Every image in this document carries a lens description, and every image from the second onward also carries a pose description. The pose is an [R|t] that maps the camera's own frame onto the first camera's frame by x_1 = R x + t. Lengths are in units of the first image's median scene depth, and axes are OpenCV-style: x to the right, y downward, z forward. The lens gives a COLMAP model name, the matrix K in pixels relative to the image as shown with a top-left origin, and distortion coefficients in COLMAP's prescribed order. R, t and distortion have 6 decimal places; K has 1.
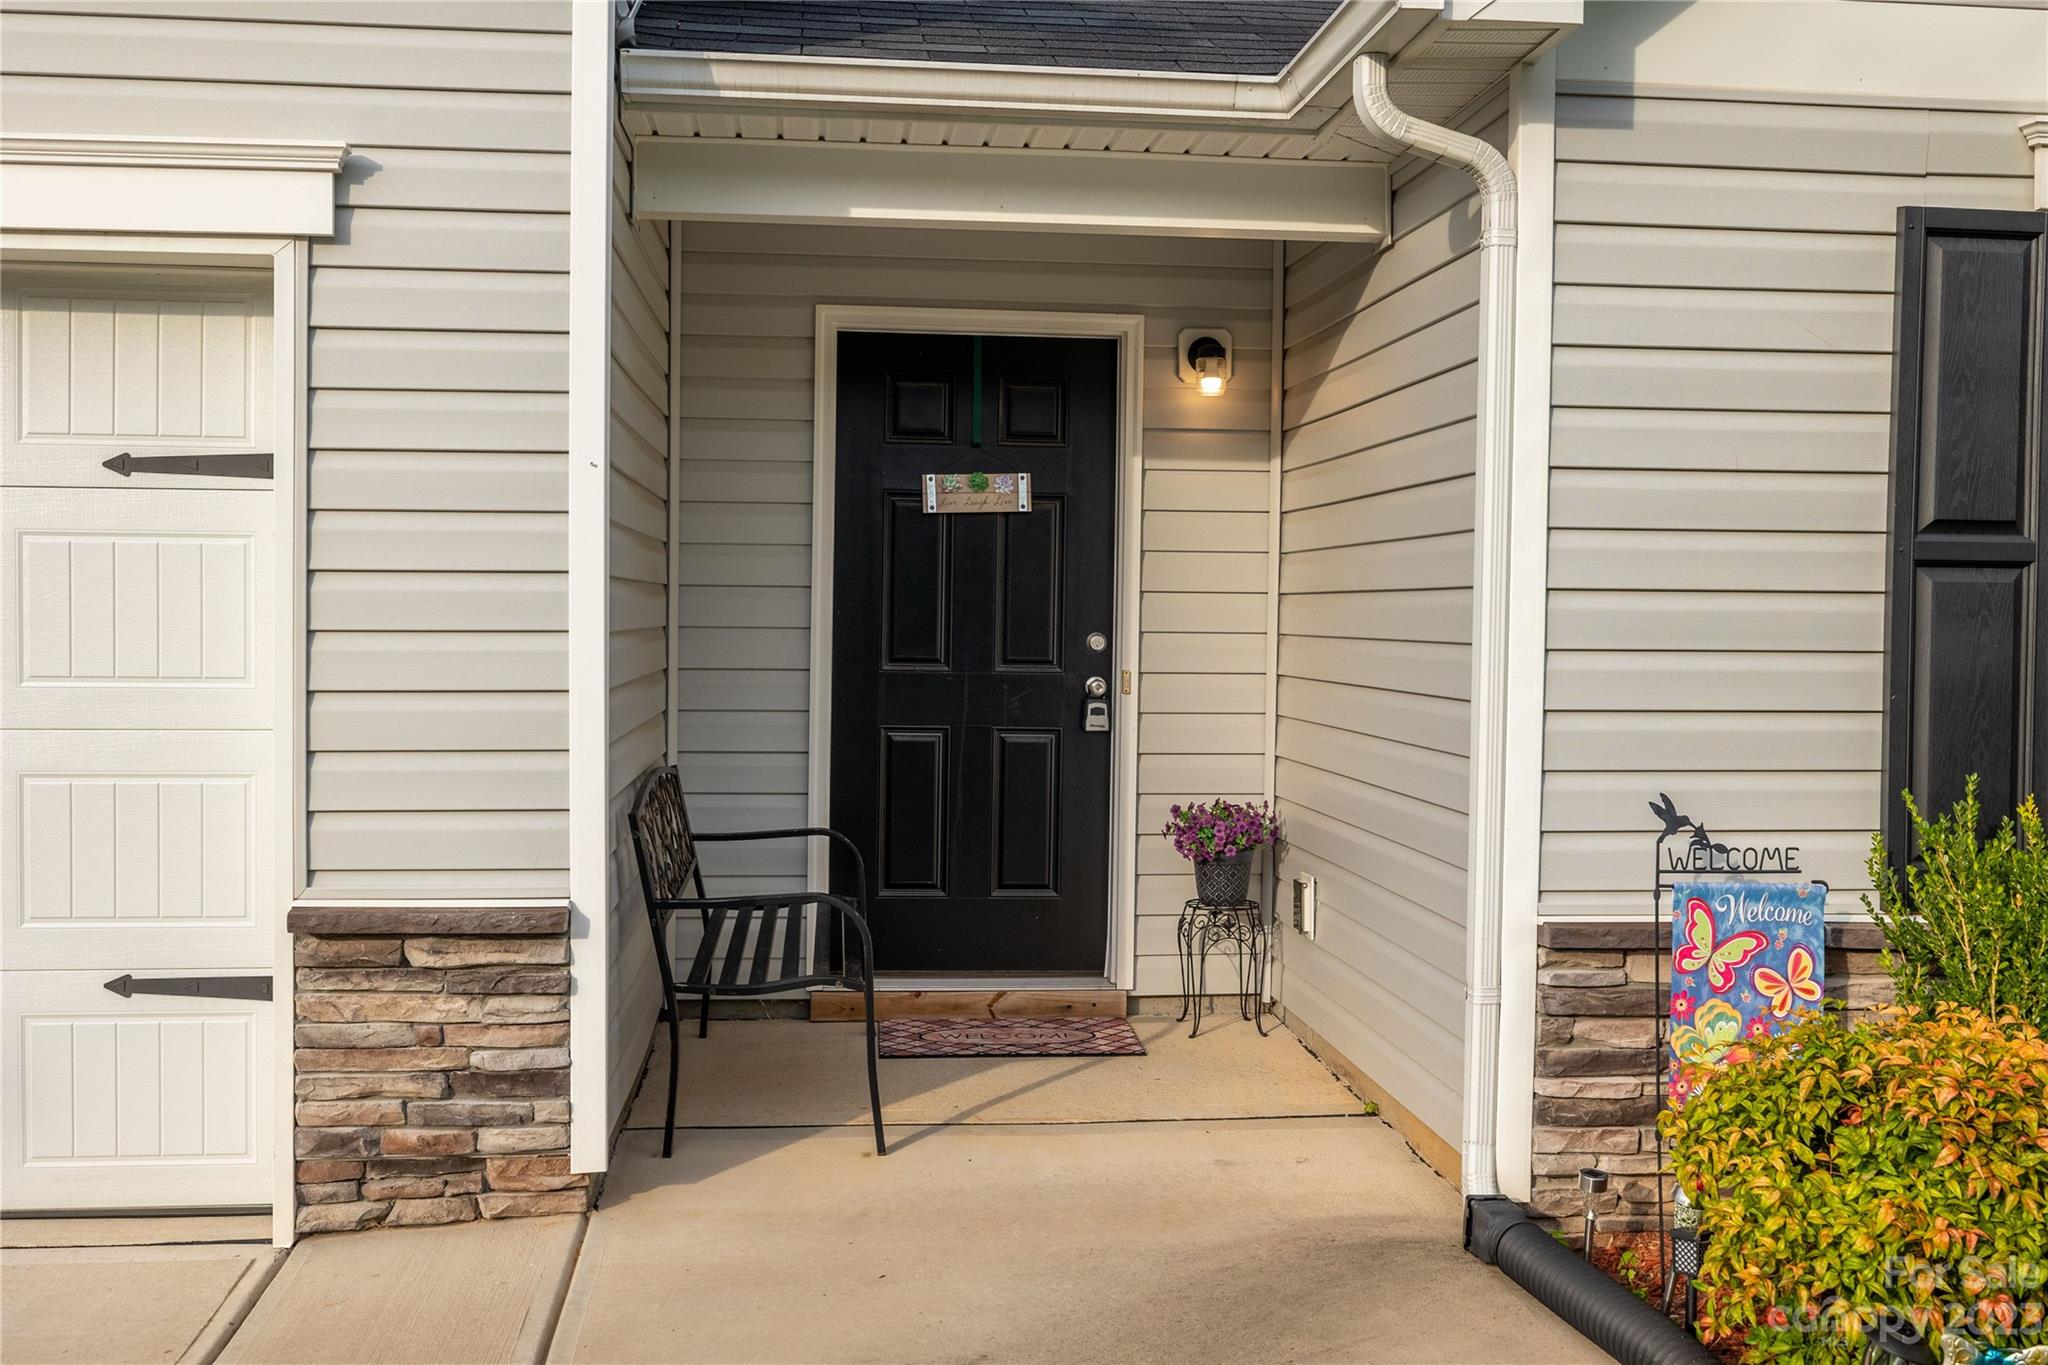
lens RADIAL K [[2057.0, 0, 1024.0], [0, 2057.0, 682.5], [0, 0, 1]] dist [-0.004295, 0.001964]
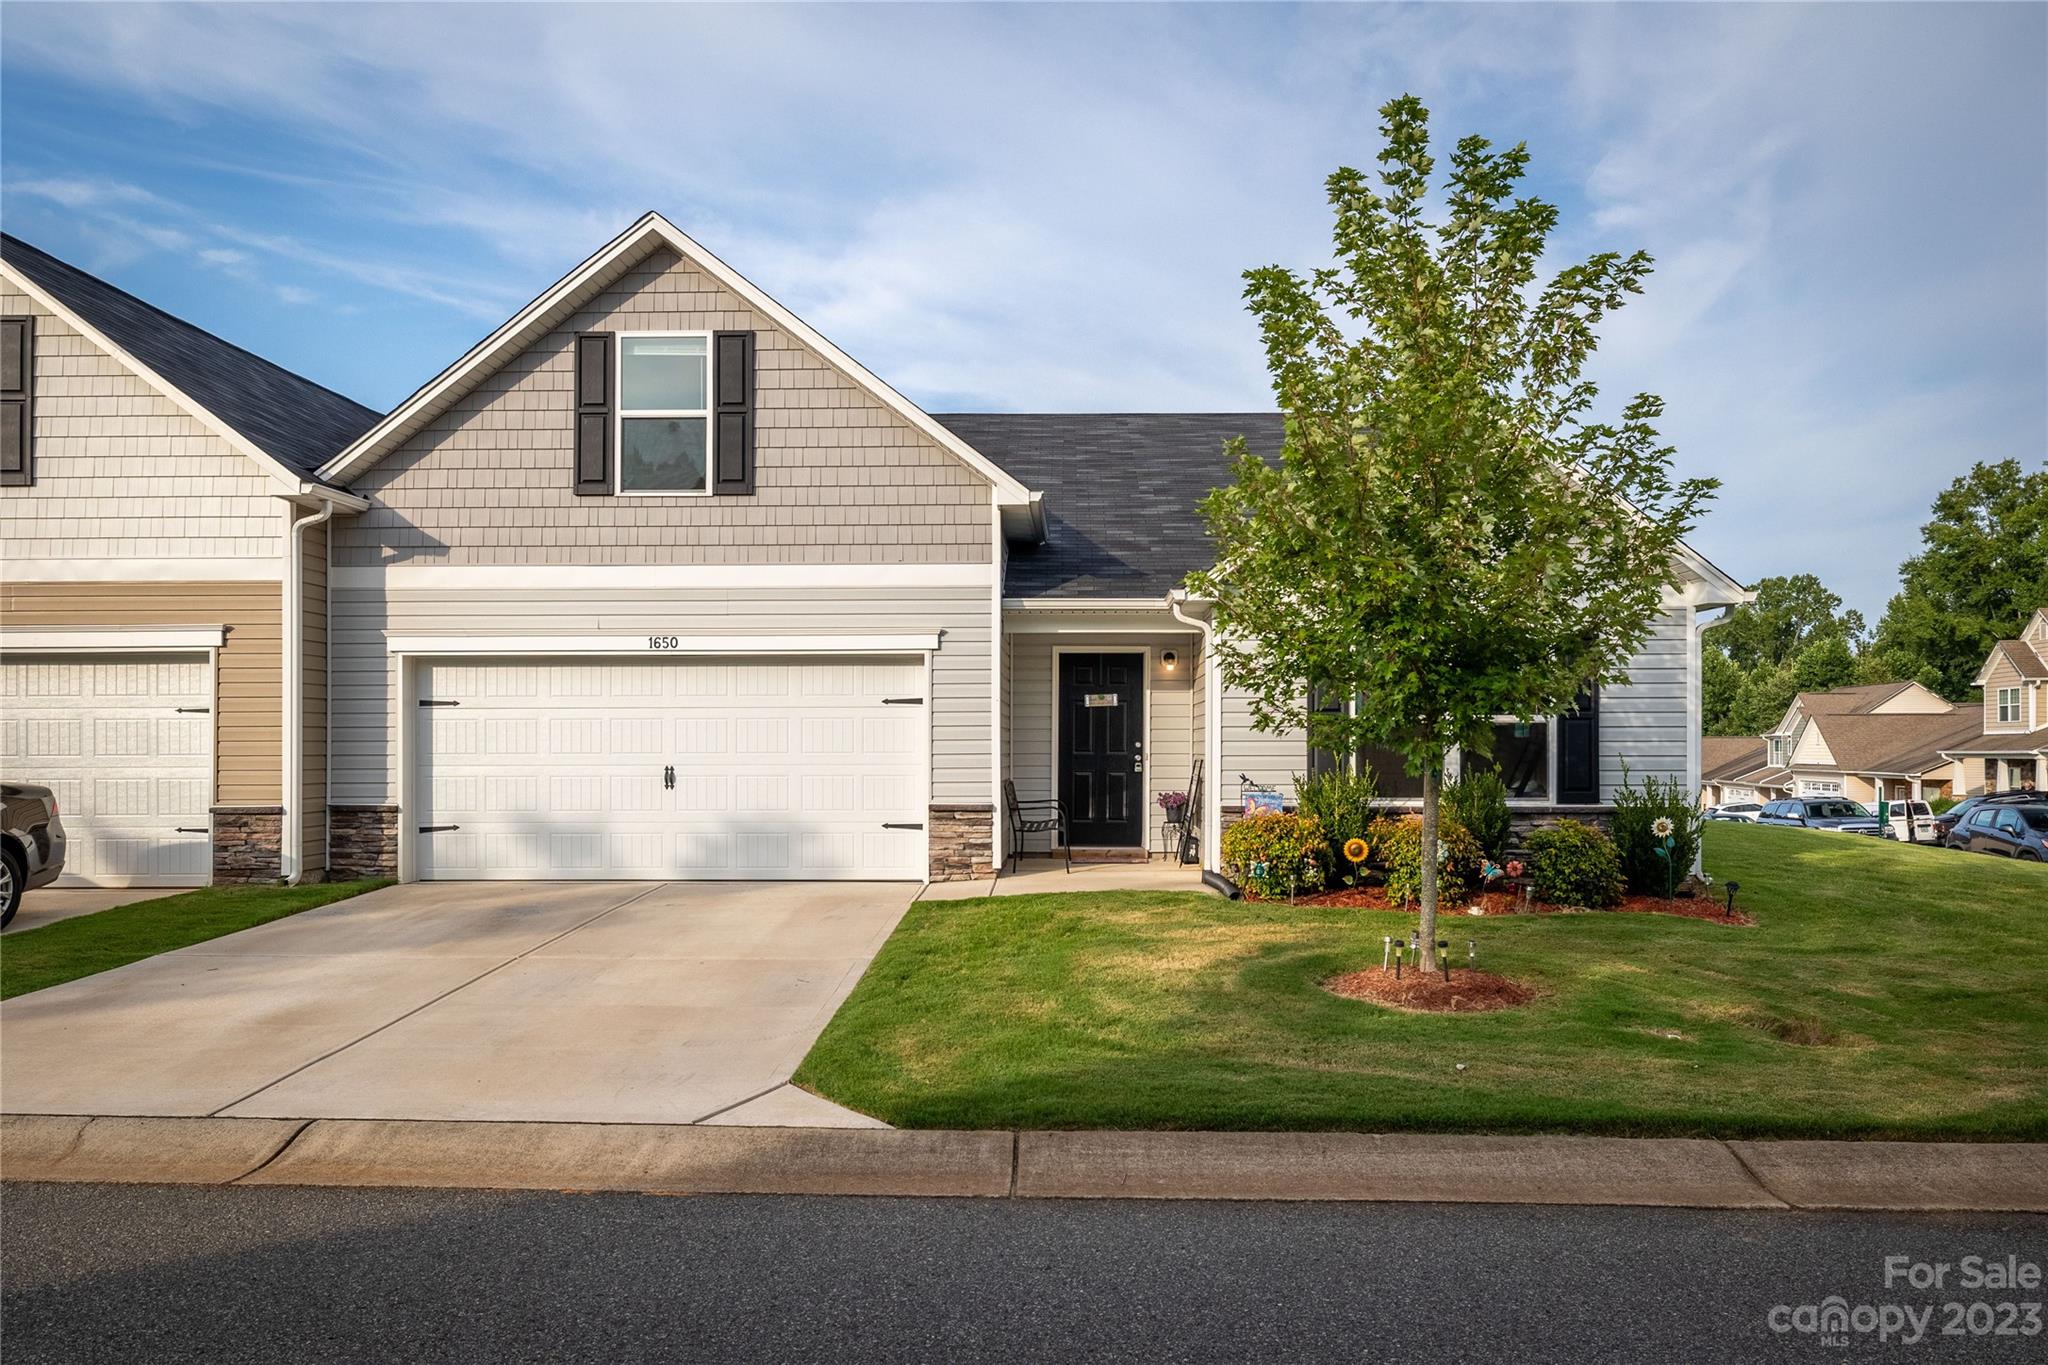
lens RADIAL K [[1285.3, 0, 1024.0], [0, 1285.3, 682.5], [0, 0, 1]] dist [0.021780, -0.000709]
pose [[0.990098, -0.016784, -0.139368, 0.170582], [0.004859, 0.996329, -0.085469, 0.067259], [0.140291, 0.083946, 0.986545, -1.278763]]
